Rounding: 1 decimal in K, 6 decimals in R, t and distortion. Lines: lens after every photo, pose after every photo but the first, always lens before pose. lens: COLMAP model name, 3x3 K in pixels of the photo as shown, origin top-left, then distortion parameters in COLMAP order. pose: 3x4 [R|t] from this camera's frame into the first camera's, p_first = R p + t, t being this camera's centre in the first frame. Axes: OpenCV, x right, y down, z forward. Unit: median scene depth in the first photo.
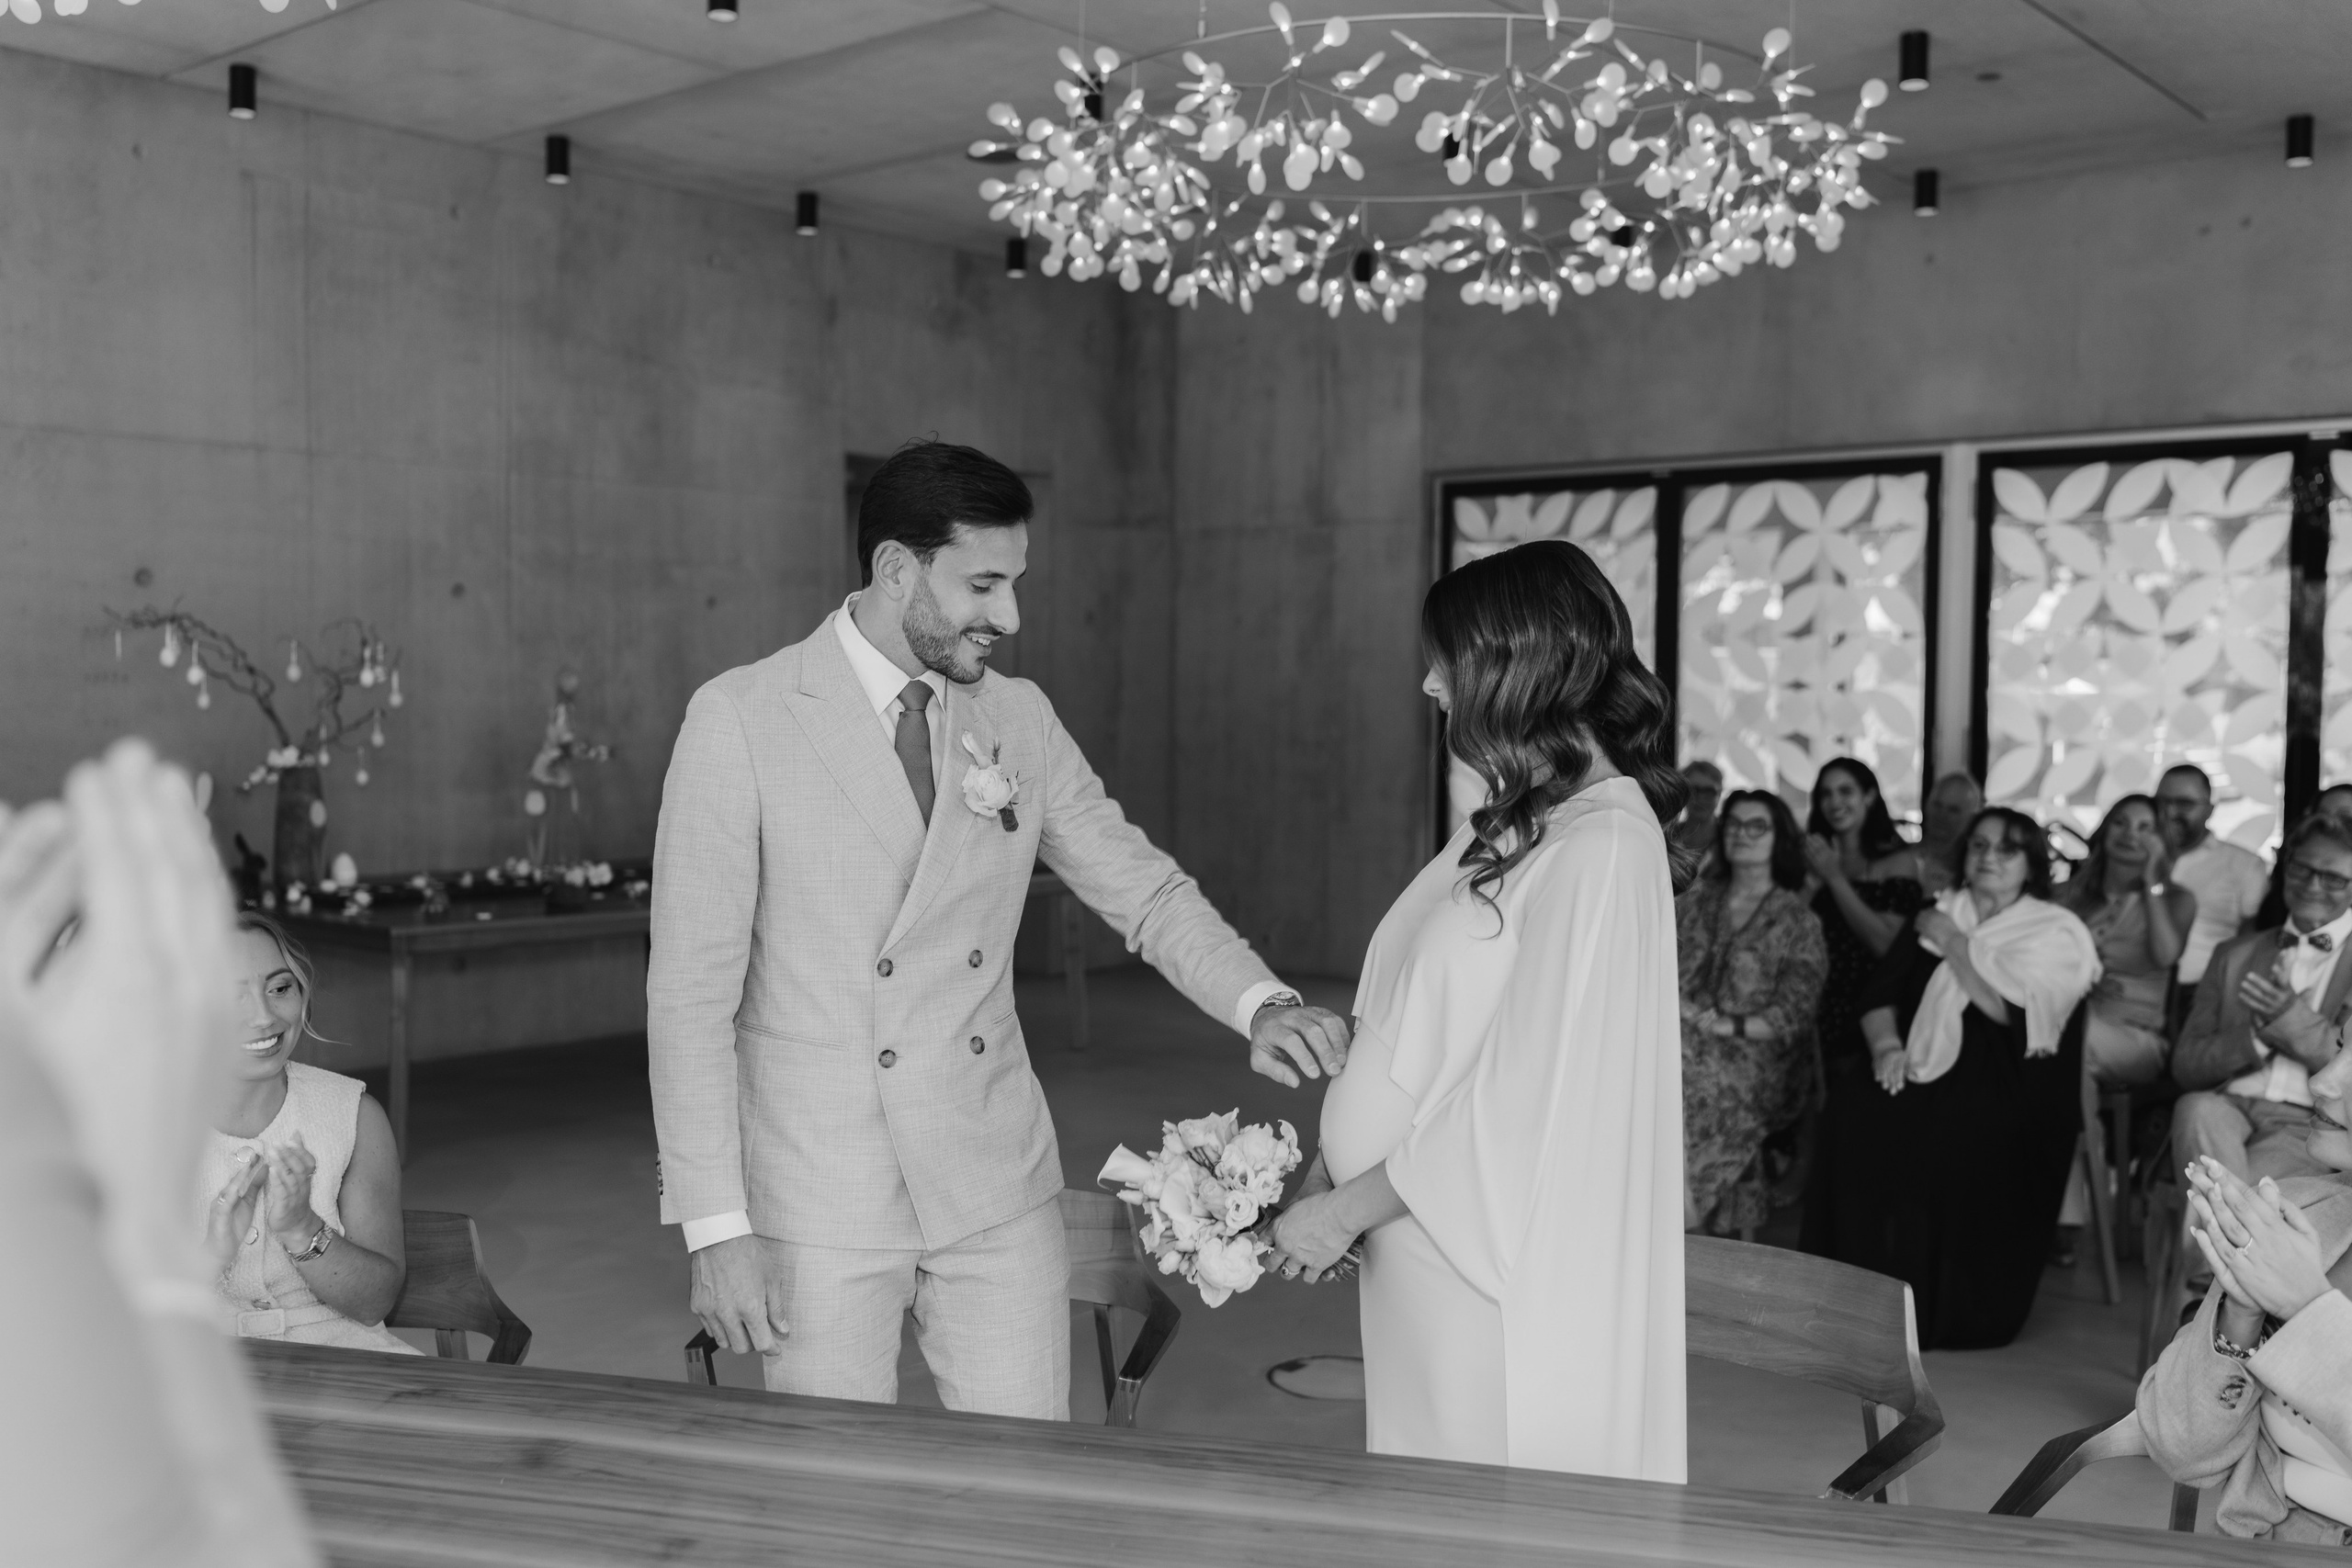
lens RADIAL K [[2239.9, 0, 1176.0], [0, 2239.9, 784.0], [0, 0, 1]] dist [0.003669, -0.001495]
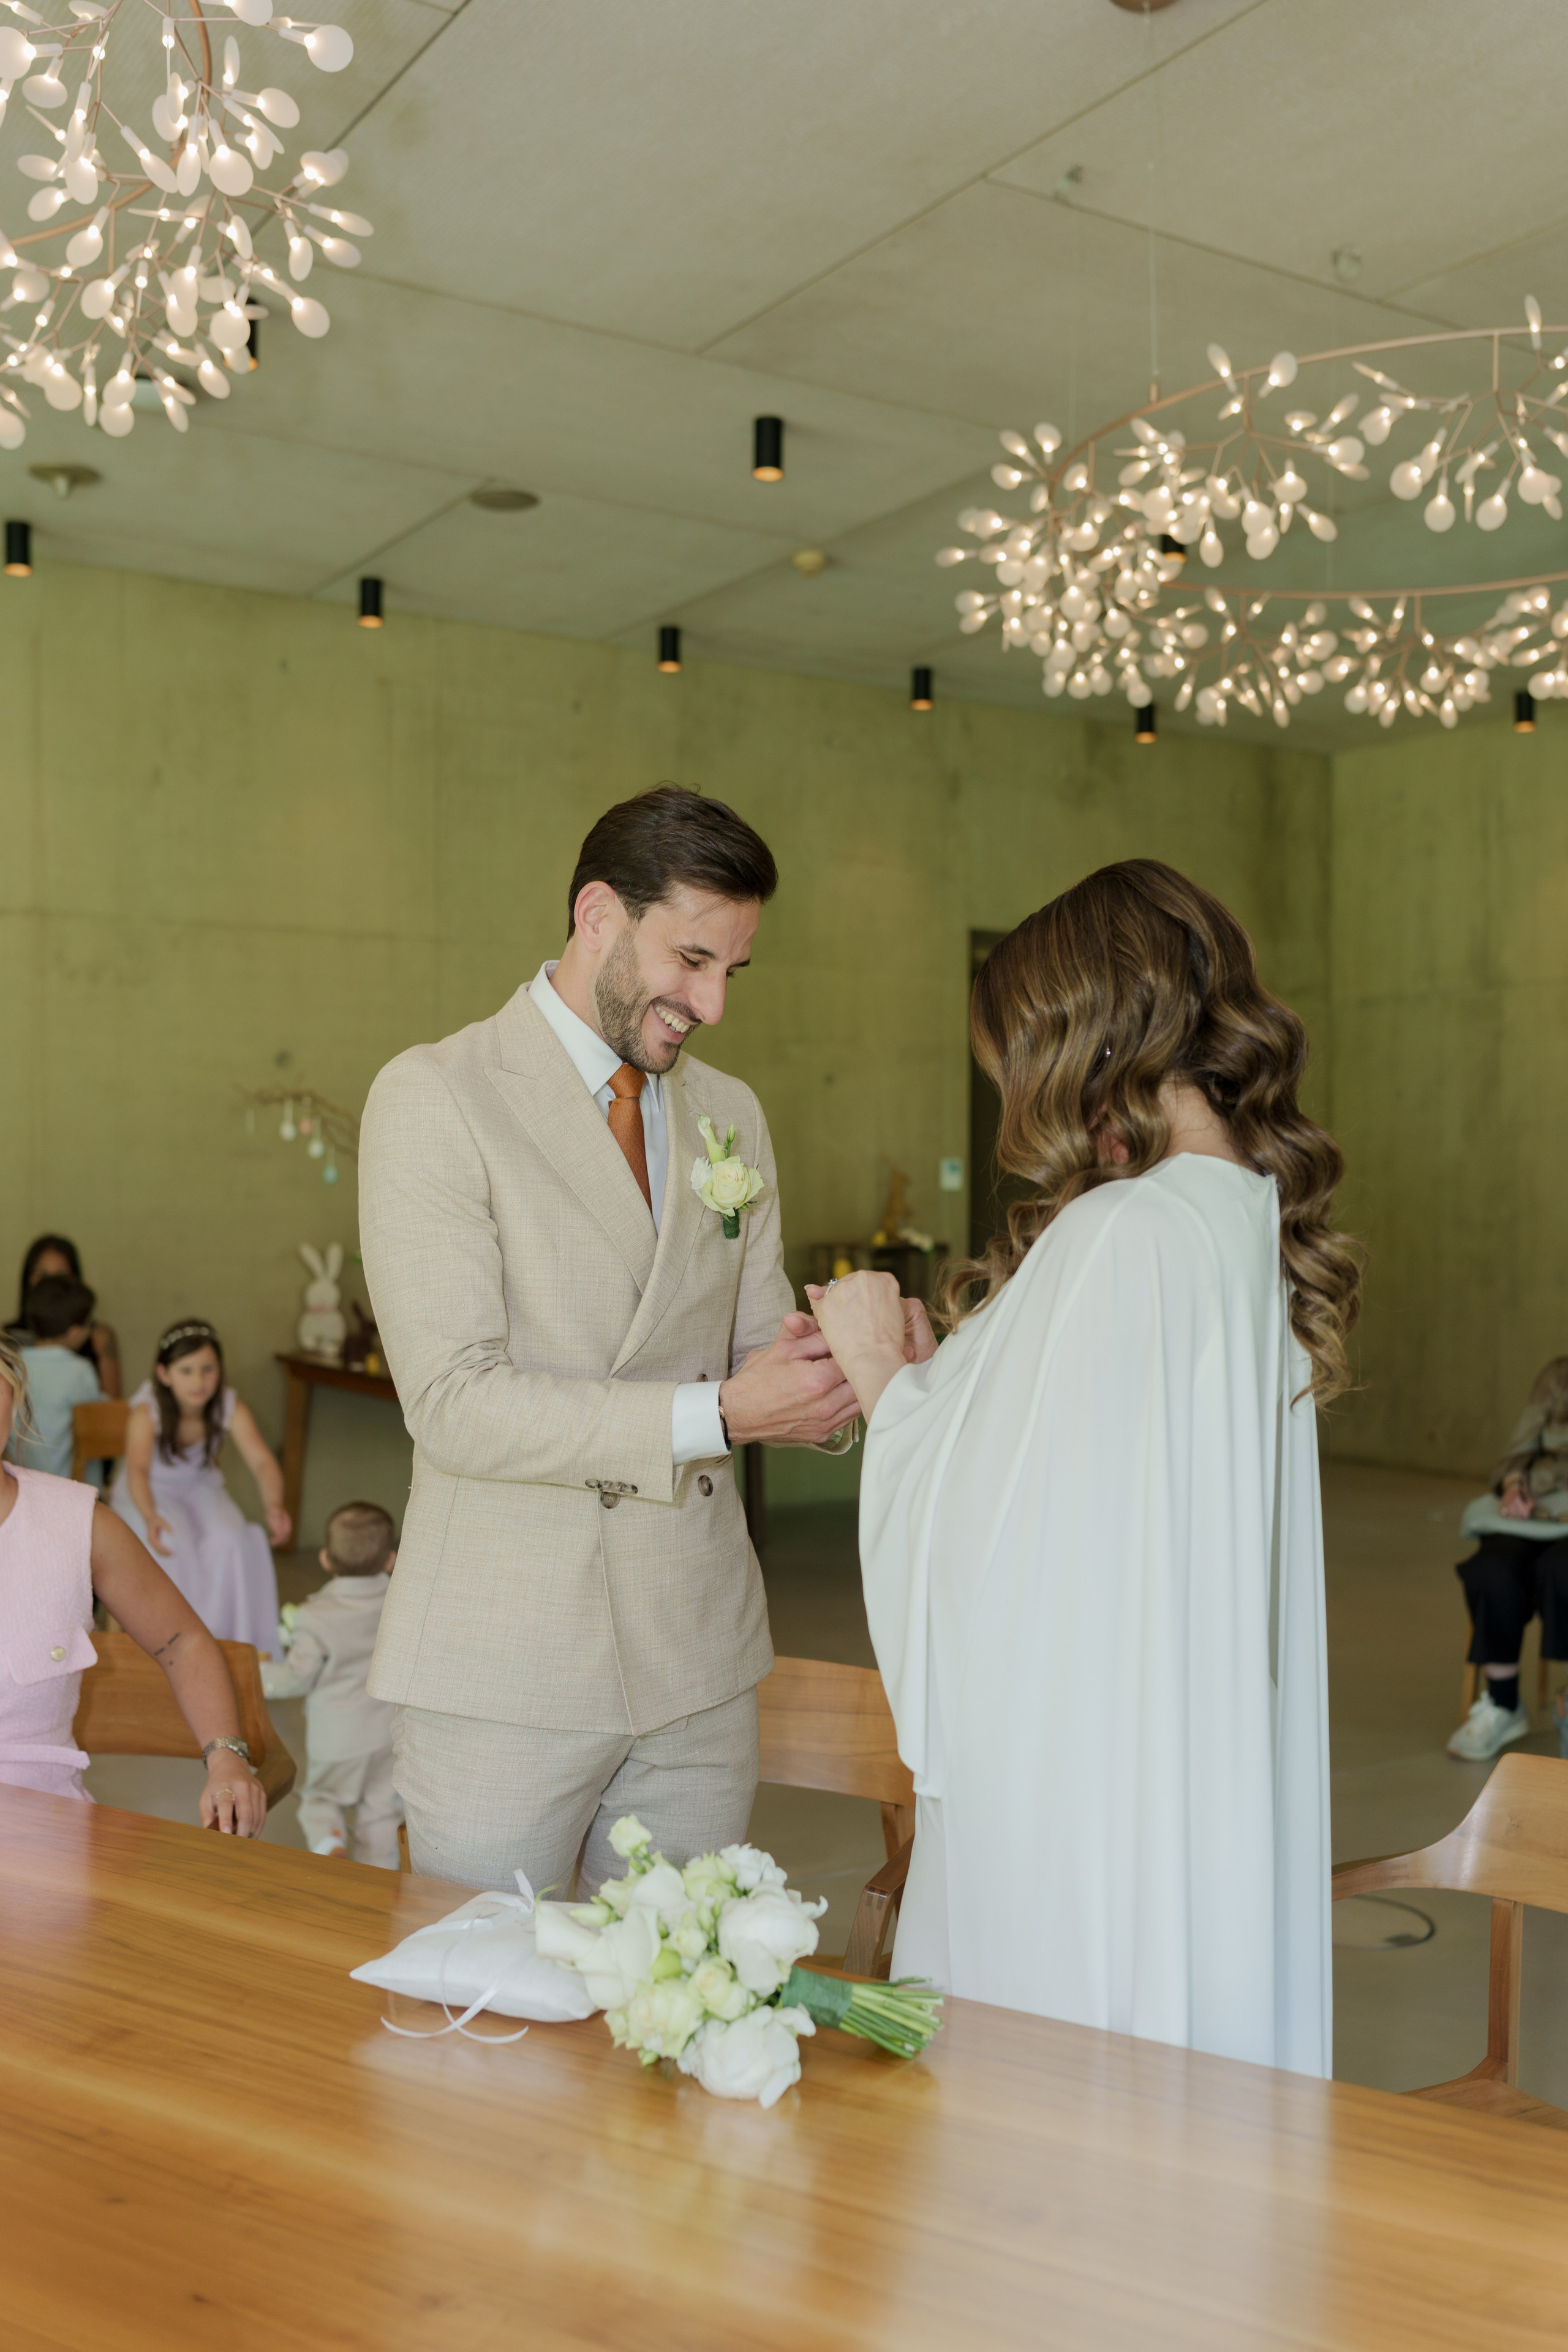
lens RADIAL K [[2197.7, 0, 777.7], [0, 2197.7, 1186.5], [0, 0, 1]] dist [0.002513, -0.007700]
pose [[0.956455, -0.005995, -0.291818, 0.080213], [-0.007524, 0.998950, -0.045185, 0.015943], [0.291783, 0.045413, 0.955406, 0.078927]]
